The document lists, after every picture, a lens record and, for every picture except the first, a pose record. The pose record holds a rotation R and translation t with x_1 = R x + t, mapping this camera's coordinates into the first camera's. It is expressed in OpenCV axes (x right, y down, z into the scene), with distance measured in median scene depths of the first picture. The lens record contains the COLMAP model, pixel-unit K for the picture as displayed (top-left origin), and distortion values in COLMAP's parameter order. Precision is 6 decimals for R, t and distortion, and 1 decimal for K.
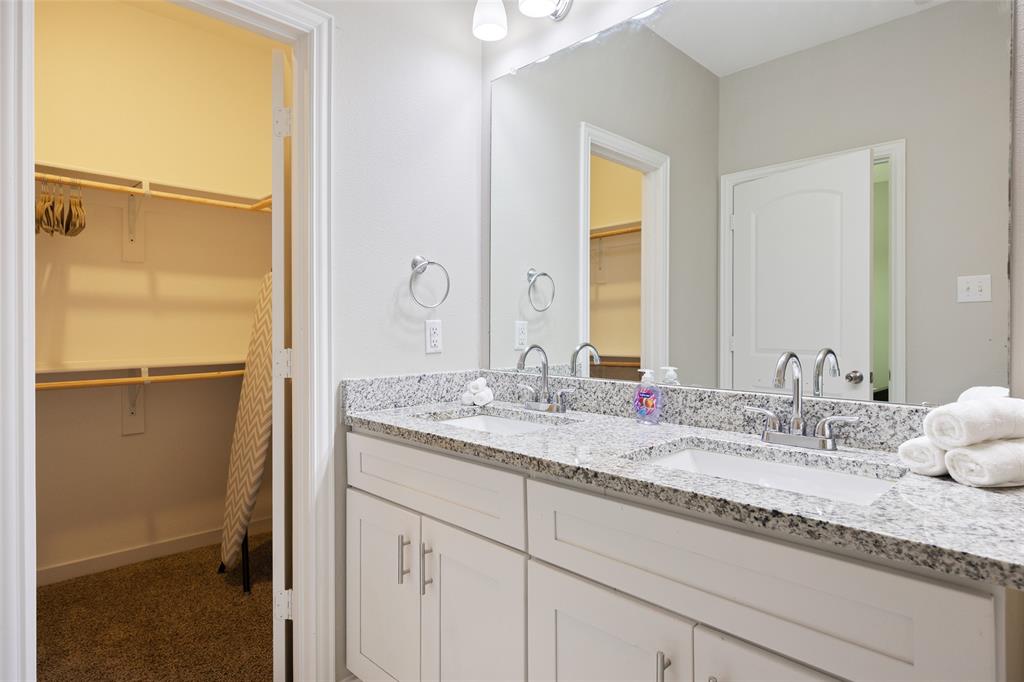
lens RADIAL K [[558.1, 0, 515.1], [0, 558.1, 331.9], [0, 0, 1]] dist [0.001922, 0.000045]
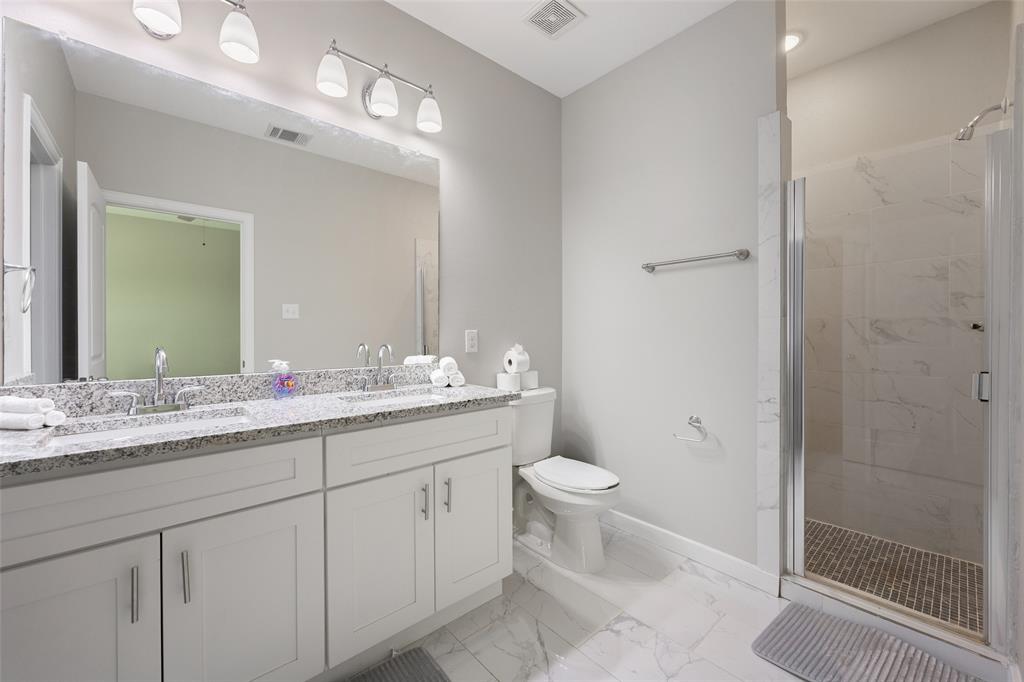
lens RADIAL K [[414.3, 0, 510.1], [0, 414.3, 334.8], [0, 0, 1]] dist [-0.001591, -0.000449]
pose [[0.059356, -0.004880, 0.998225, -0.904352], [0.007374, 0.999963, 0.004450, -0.002226], [-0.998210, 0.007096, 0.059390, 0.405911]]
